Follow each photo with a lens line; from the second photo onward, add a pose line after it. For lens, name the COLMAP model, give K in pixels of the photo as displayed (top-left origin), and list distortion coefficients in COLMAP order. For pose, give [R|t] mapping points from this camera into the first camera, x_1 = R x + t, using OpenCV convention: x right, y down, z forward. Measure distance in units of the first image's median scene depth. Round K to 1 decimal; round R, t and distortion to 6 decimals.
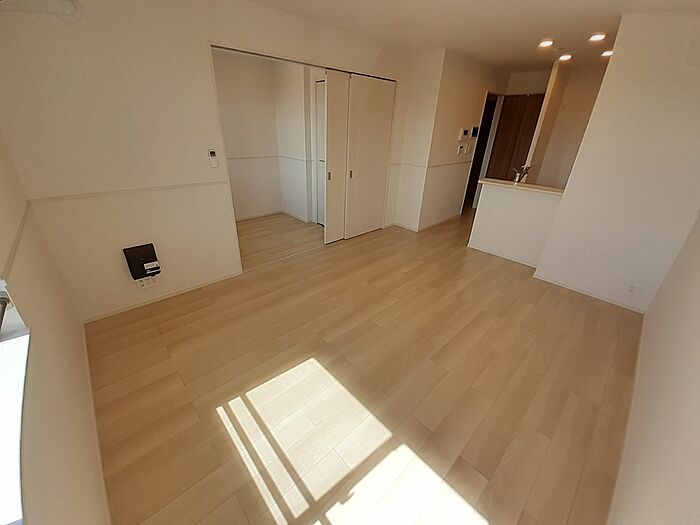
lens RADIAL K [[269.5, 0, 349.0], [0, 269.5, 254.5], [0, 0, 1]] dist [-0.029783, -0.000051]
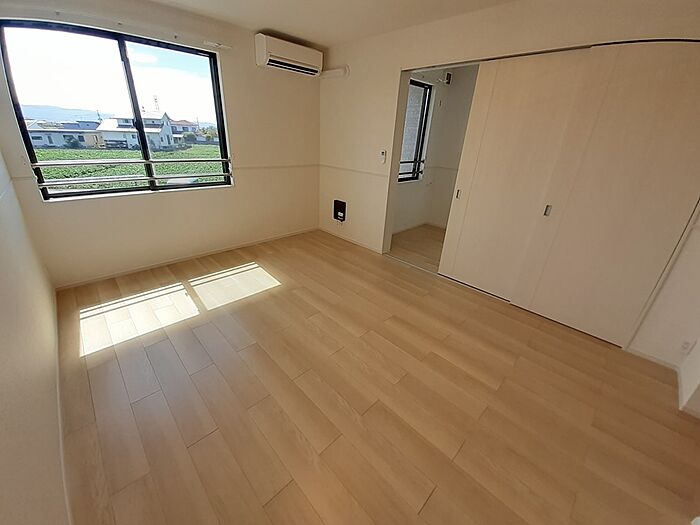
lens RADIAL K [[282.6, 0, 348.8], [0, 282.6, 260.3], [0, 0, 1]] dist [-0.005504, -0.000283]
pose [[-0.001338, 0.371944, -0.928254, 0.920323], [-0.455236, 0.826264, 0.331734, -0.300651], [0.890370, 0.423019, 0.168217, 0.763823]]
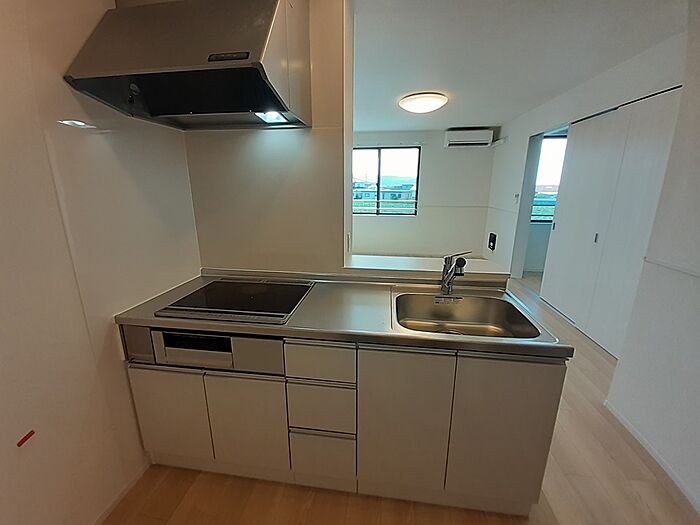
lens RADIAL K [[282.6, 0, 348.8], [0, 282.6, 260.3], [0, 0, 1]] dist [-0.005504, -0.000283]
pose [[-0.787702, 0.122980, -0.603657, 1.365445], [-0.280446, 0.800872, 0.529107, -0.648563], [0.548522, 0.586071, -0.596359, 1.587323]]
